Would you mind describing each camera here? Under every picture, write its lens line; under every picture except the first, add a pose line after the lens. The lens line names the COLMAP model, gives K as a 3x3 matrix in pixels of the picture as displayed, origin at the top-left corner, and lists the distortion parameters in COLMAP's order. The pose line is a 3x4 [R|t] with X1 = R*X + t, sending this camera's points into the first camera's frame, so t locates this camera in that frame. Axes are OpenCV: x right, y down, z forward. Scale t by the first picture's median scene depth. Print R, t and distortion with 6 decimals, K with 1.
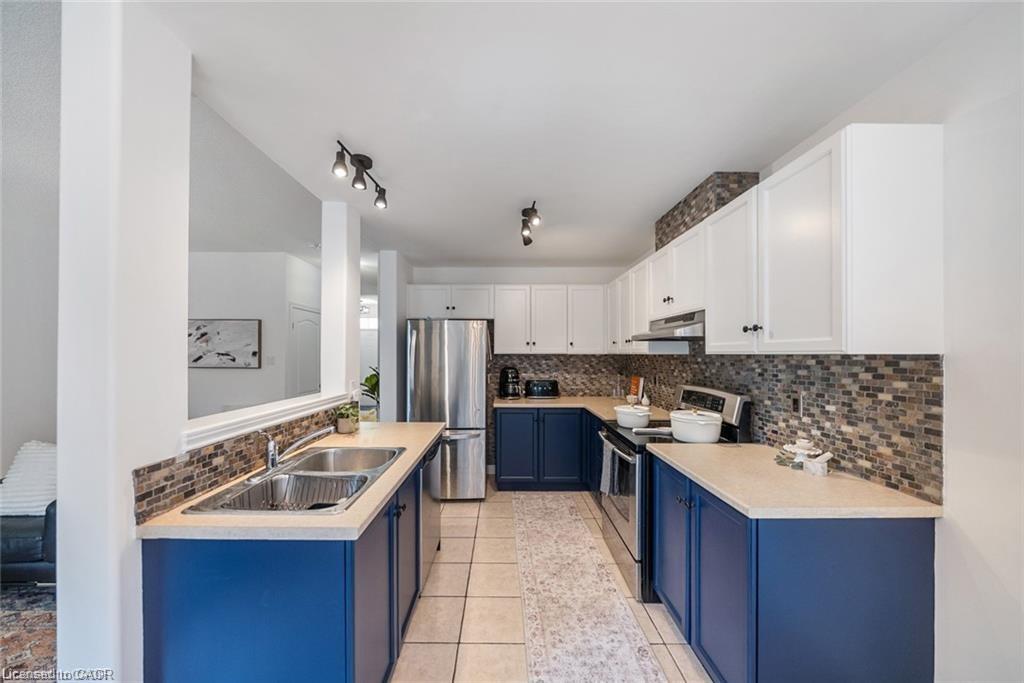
lens RADIAL K [[351.9, 0, 497.7], [0, 351.9, 354.8], [0, 0, 1]] dist [-0.008025, -0.000064]
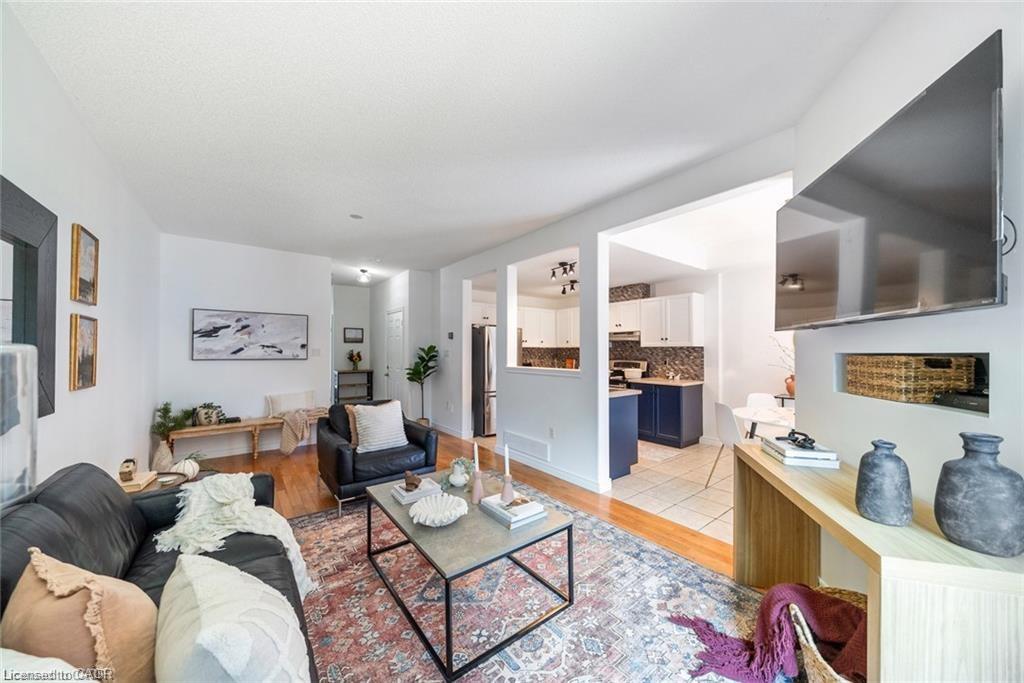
lens RADIAL K [[363.2, 0, 510.7], [0, 363.2, 348.3], [0, 0, 1]] dist [-0.000137, -0.000034]
pose [[0.791841, 0.002756, 0.610722, -1.110400], [0.001014, 0.999983, -0.005827, 0.014073], [-0.610727, 0.005233, 0.791824, -0.371334]]
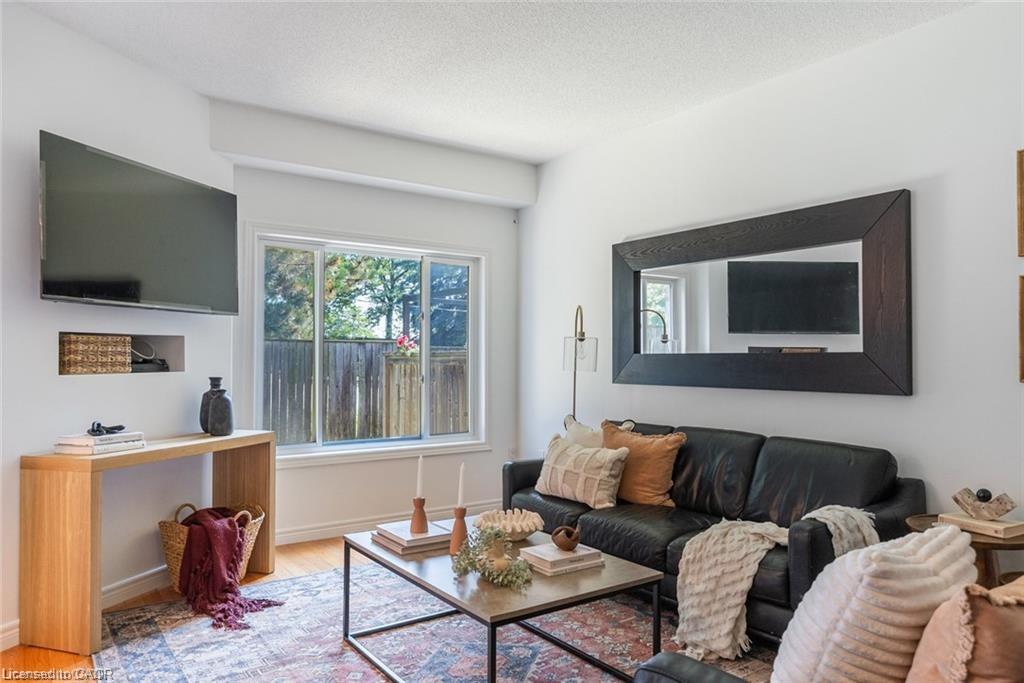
lens RADIAL K [[684.3, 0, 505.4], [0, 684.3, 351.5], [0, 0, 1]] dist [-0.006989, 0.004731]
pose [[-0.816433, -0.008221, -0.577382, -0.372974], [-0.001757, 0.999929, -0.011752, 0.053624], [0.577438, -0.008580, -0.816389, 0.812672]]
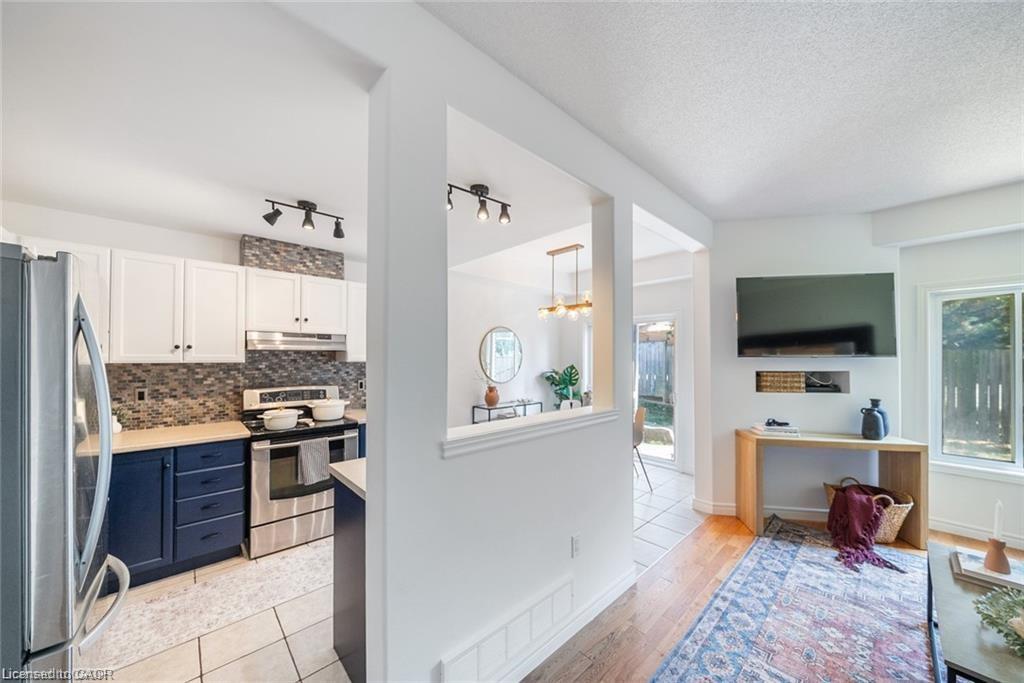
lens RADIAL K [[355.7, 0, 510.8], [0, 355.7, 351.8], [0, 0, 1]] dist [-0.013336, 0.000104]
pose [[-0.678230, 0.007191, 0.734814, -0.657214], [-0.004706, 0.999889, -0.014128, -0.015801], [-0.734834, -0.013040, -0.678121, 0.864431]]
